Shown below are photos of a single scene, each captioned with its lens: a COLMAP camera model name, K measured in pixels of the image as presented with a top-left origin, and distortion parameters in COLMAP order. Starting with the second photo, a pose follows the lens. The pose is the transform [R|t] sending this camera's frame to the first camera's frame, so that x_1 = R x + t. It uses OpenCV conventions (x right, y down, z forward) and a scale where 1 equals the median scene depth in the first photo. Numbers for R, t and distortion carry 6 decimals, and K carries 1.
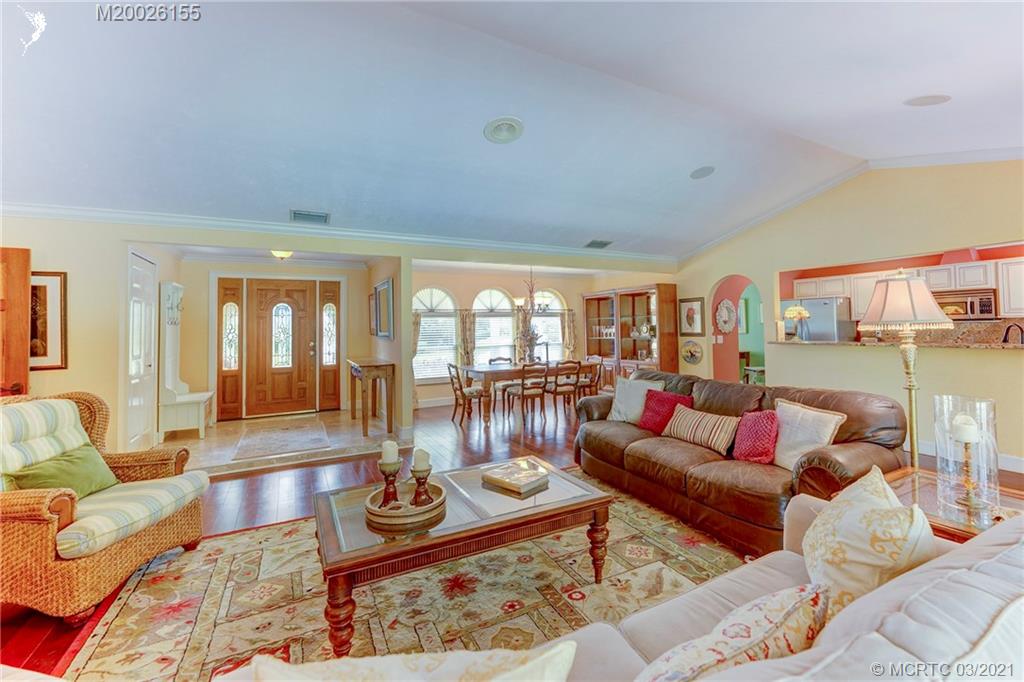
lens RADIAL K [[442.0, 0, 526.1], [0, 442.0, 314.0], [0, 0, 1]] dist [0.000222, 0.000588]
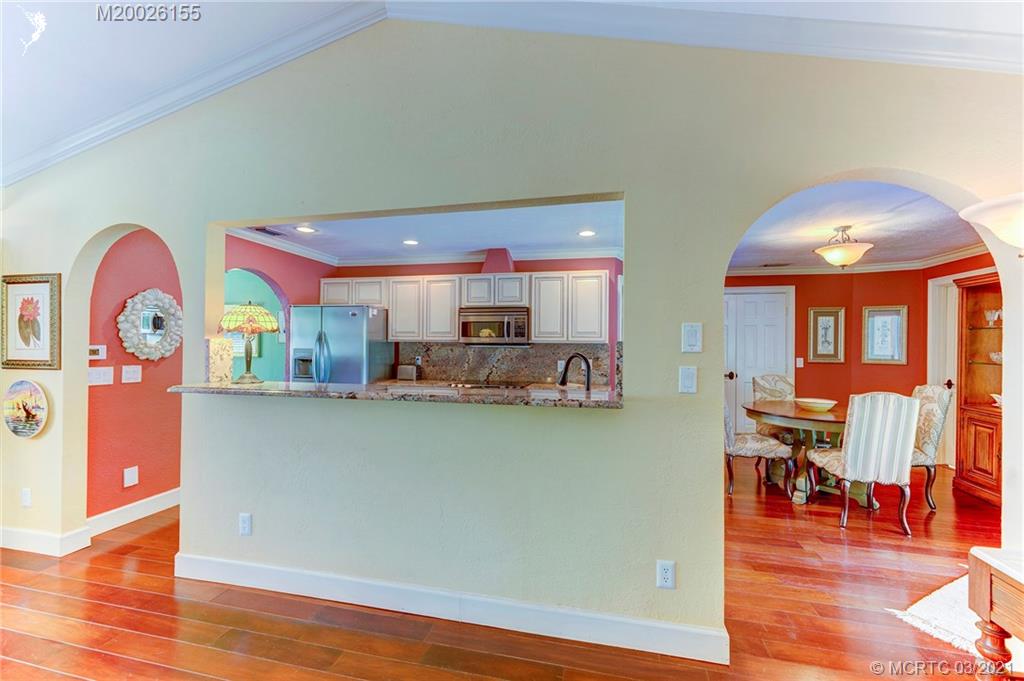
lens RADIAL K [[420.0, 0, 512.4], [0, 420.0, 341.2], [0, 0, 1]] dist [-0.003150, 0.003783]
pose [[0.658378, 0.028076, 0.752164, 0.408890], [-0.043706, 0.999044, 0.000965, 0.006072], [-0.751418, -0.033509, 0.658976, 0.456087]]
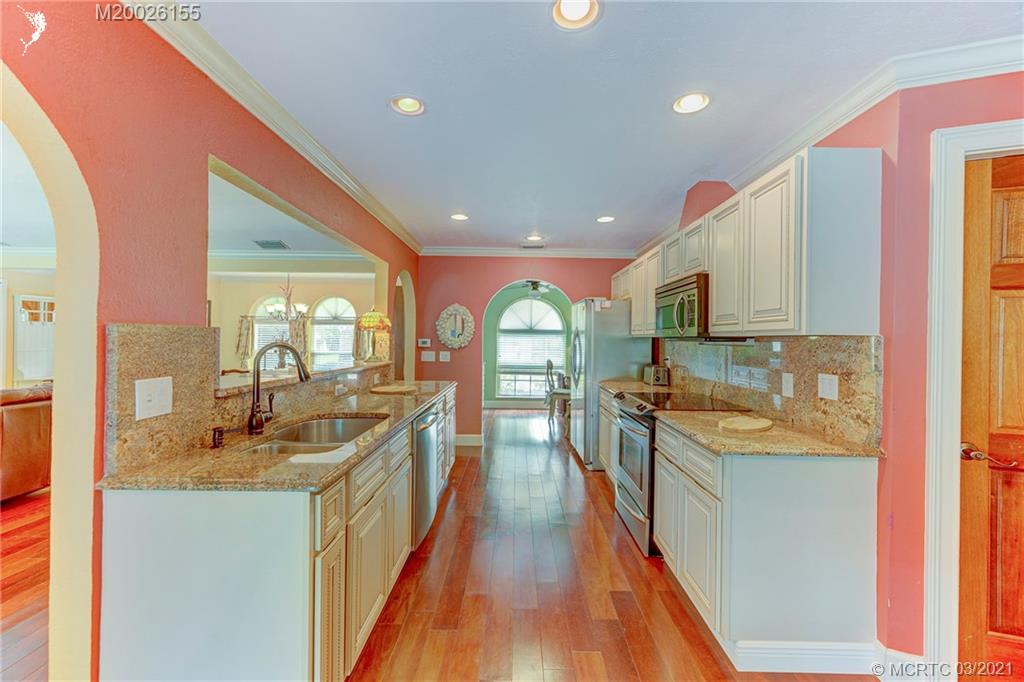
lens RADIAL K [[414.4, 0, 521.1], [0, 414.4, 338.1], [0, 0, 1]] dist [-0.001864, 0.003449]
pose [[0.880501, 0.028280, -0.473201, 0.997765], [-0.013970, 0.999333, 0.033728, -0.000684], [0.473839, -0.023087, 0.880309, 0.472520]]
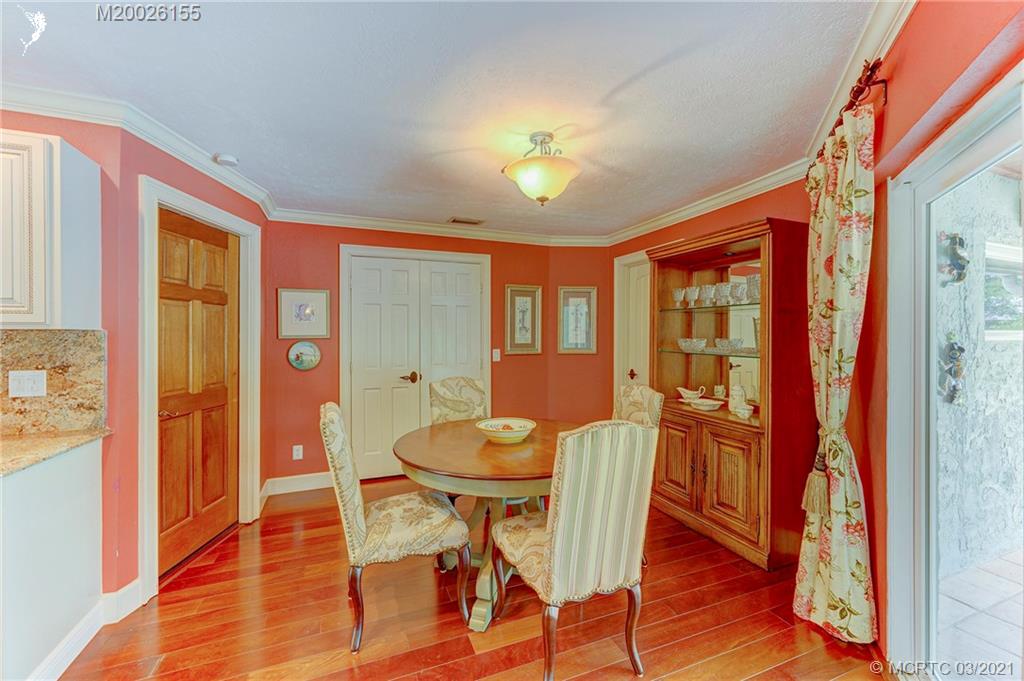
lens RADIAL K [[420.0, 0, 512.6], [0, 420.0, 335.6], [0, 0, 1]] dist [-0.003150, 0.003783]
pose [[0.109998, 0.017596, 0.993776, 0.801029], [-0.031727, 0.999396, -0.014184, 0.002336], [-0.993425, -0.029969, 0.110489, 0.481673]]
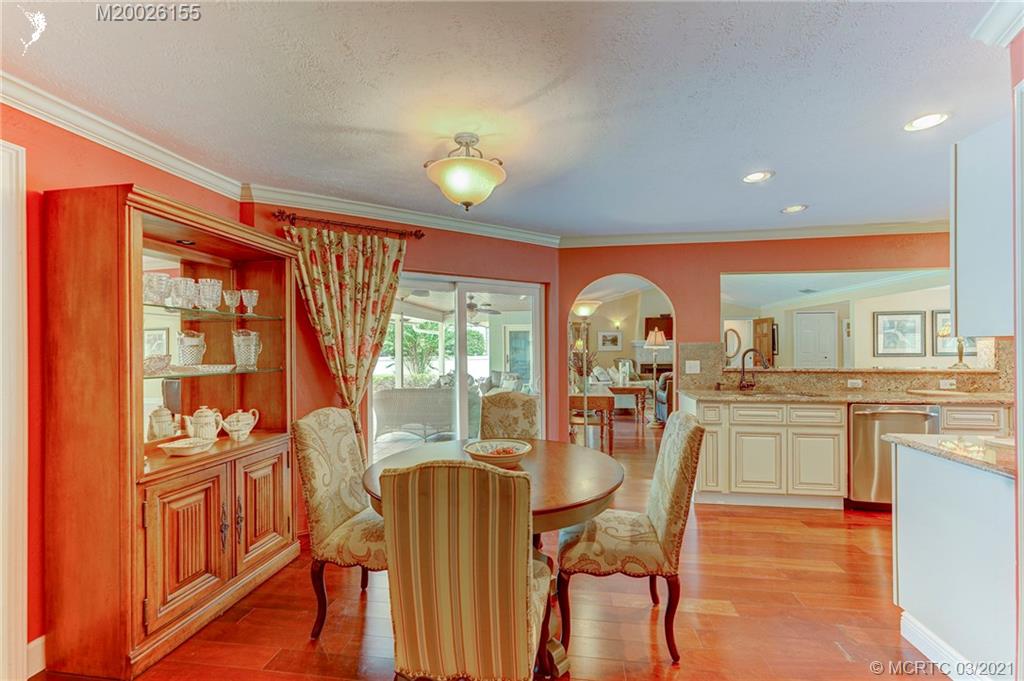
lens RADIAL K [[420.0, 0, 506.4], [0, 420.0, 345.6], [0, 0, 1]] dist [-0.003150, 0.003783]
pose [[-0.600869, 0.020085, -0.799095, 1.416710], [0.041433, 0.999123, -0.006042, -0.002062], [0.798273, -0.036739, -0.601174, 0.726634]]
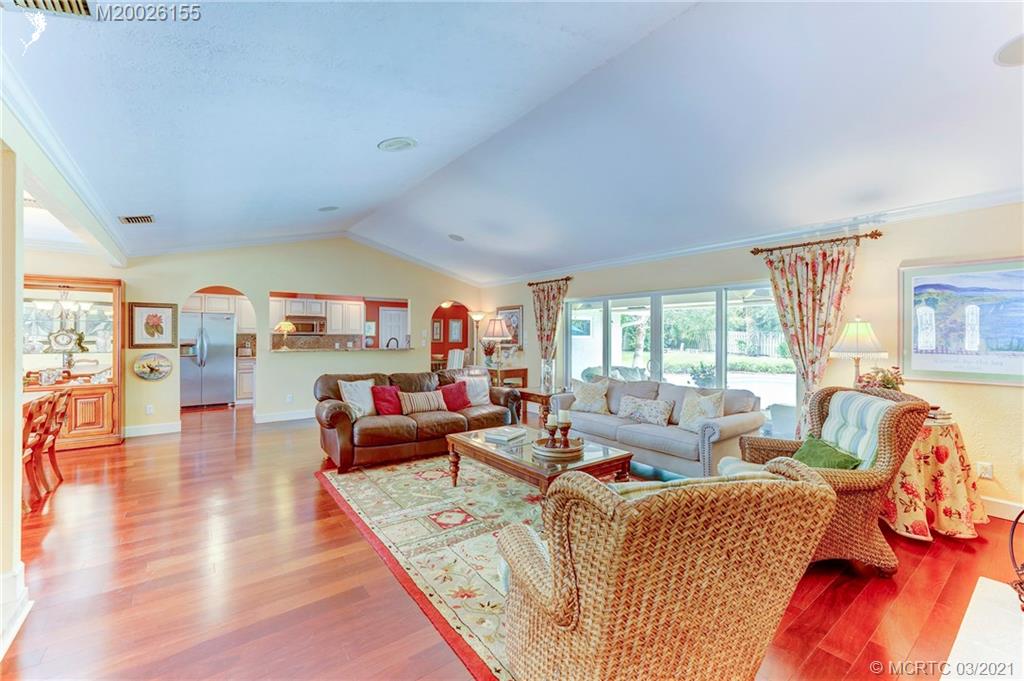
lens RADIAL K [[420.0, 0, 523.1], [0, 420.0, 333.9], [0, 0, 1]] dist [-0.003150, 0.003783]
pose [[-0.172424, 0.022290, 0.984771, -0.590123], [-0.031616, 0.999104, -0.028150, 0.025377], [-0.984515, -0.035988, -0.171564, 0.479437]]
